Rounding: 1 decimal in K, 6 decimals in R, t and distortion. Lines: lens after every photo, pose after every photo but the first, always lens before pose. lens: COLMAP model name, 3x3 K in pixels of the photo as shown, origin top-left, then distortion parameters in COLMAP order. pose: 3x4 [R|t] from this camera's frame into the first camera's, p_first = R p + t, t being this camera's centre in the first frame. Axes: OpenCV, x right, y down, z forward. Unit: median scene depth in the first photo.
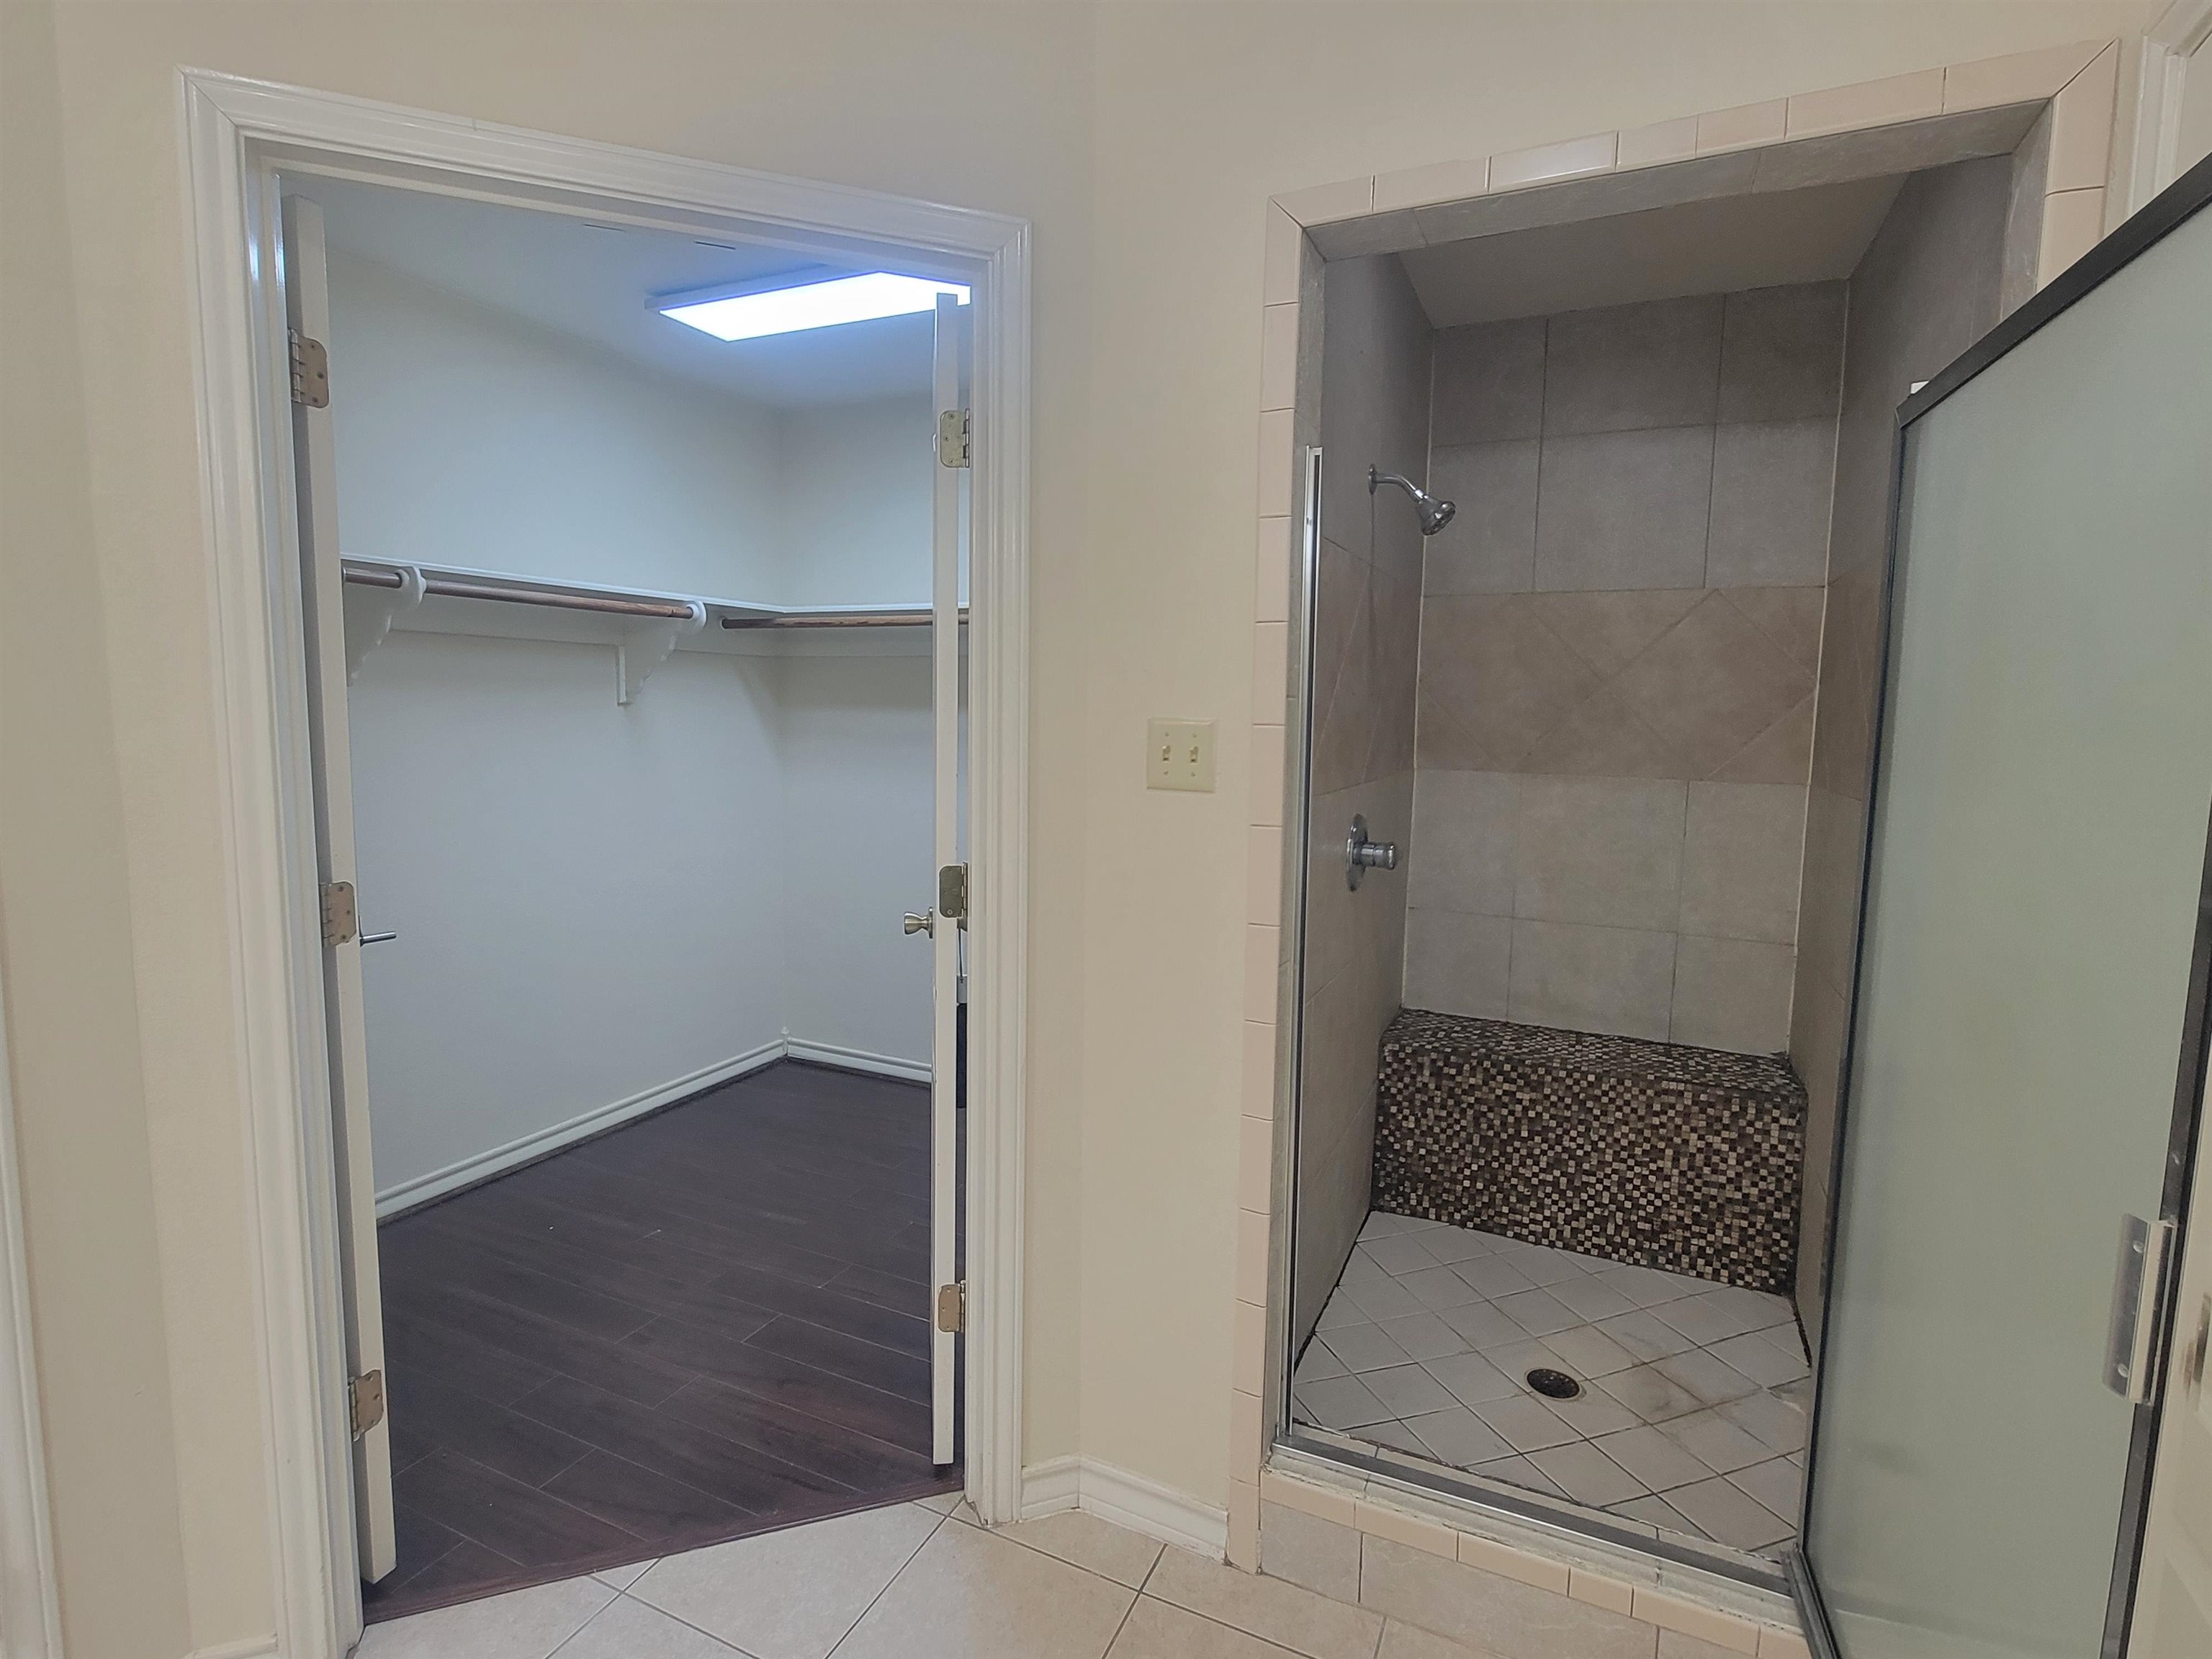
lens RADIAL K [[1080.5, 0, 1106.0], [0, 1080.5, 829.5], [0, 0, 1]] dist [0.000987, 0.000312]
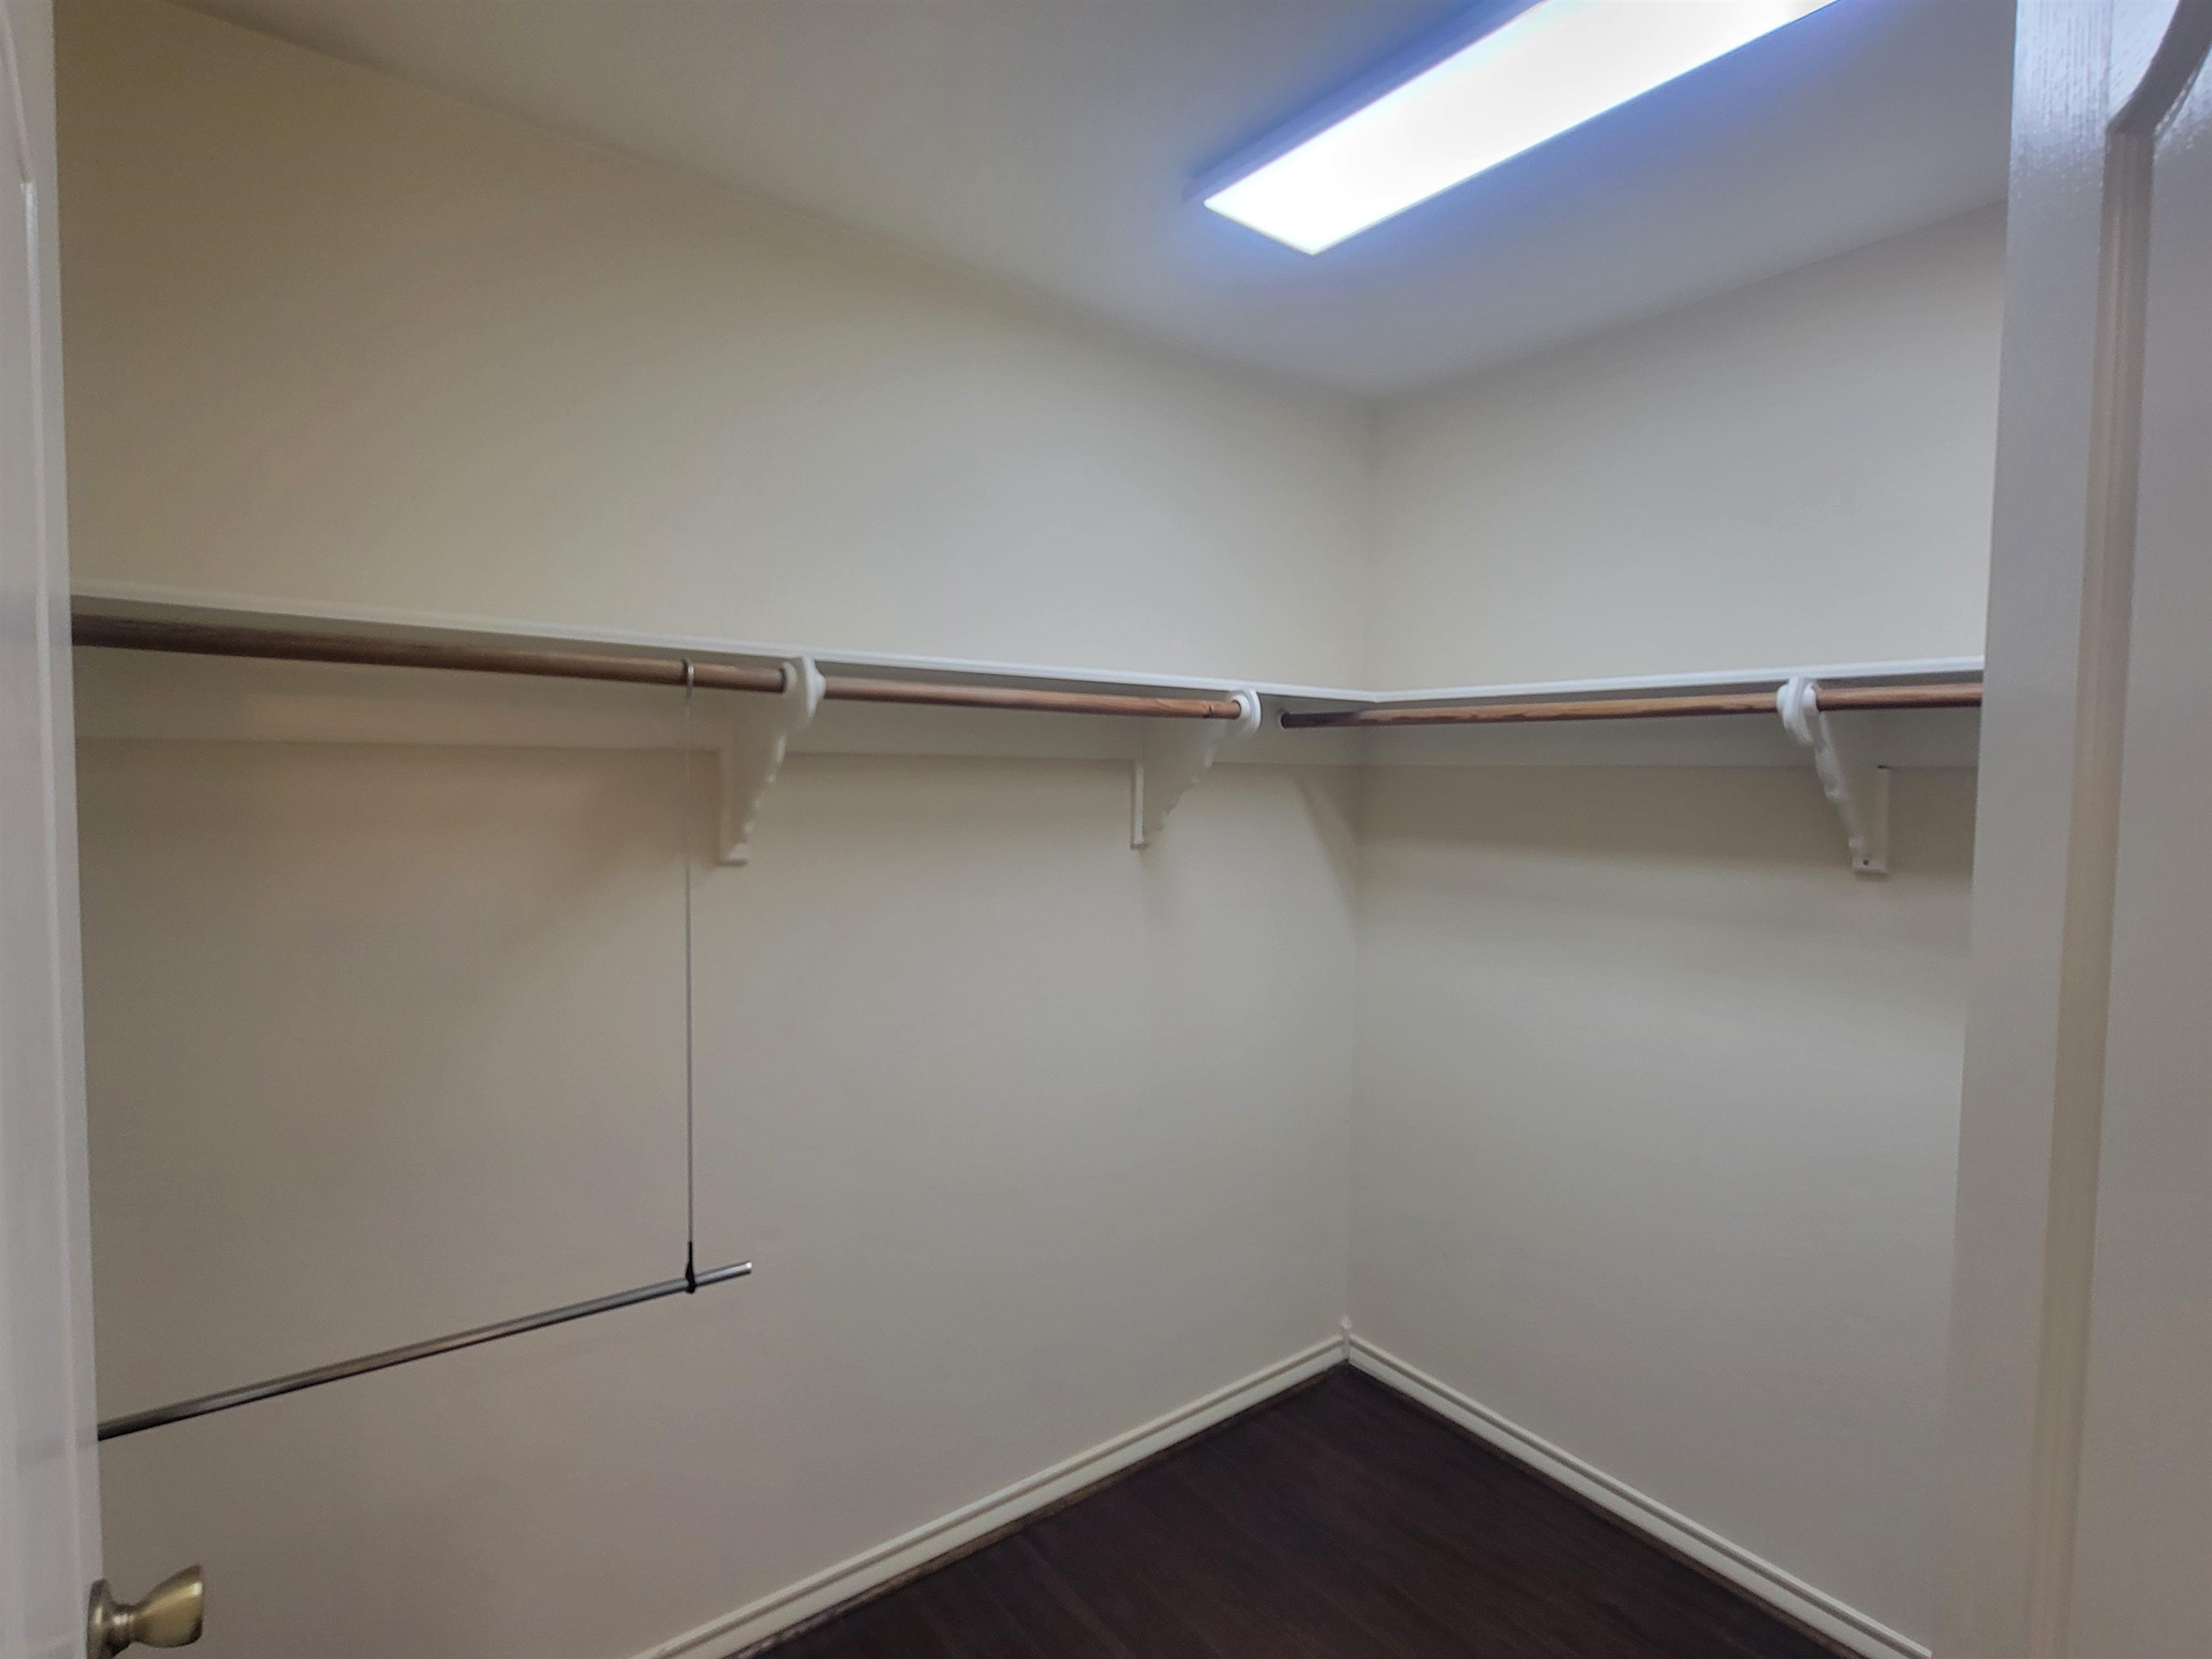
lens RADIAL K [[1080.5, 0, 1106.0], [0, 1080.5, 829.5], [0, 0, 1]] dist [0.000987, 0.000312]
pose [[0.882661, 0.016501, -0.469721, -0.150446], [-0.050841, 0.996872, -0.060516, -0.086510], [0.467253, 0.077296, 0.880738, 0.403005]]
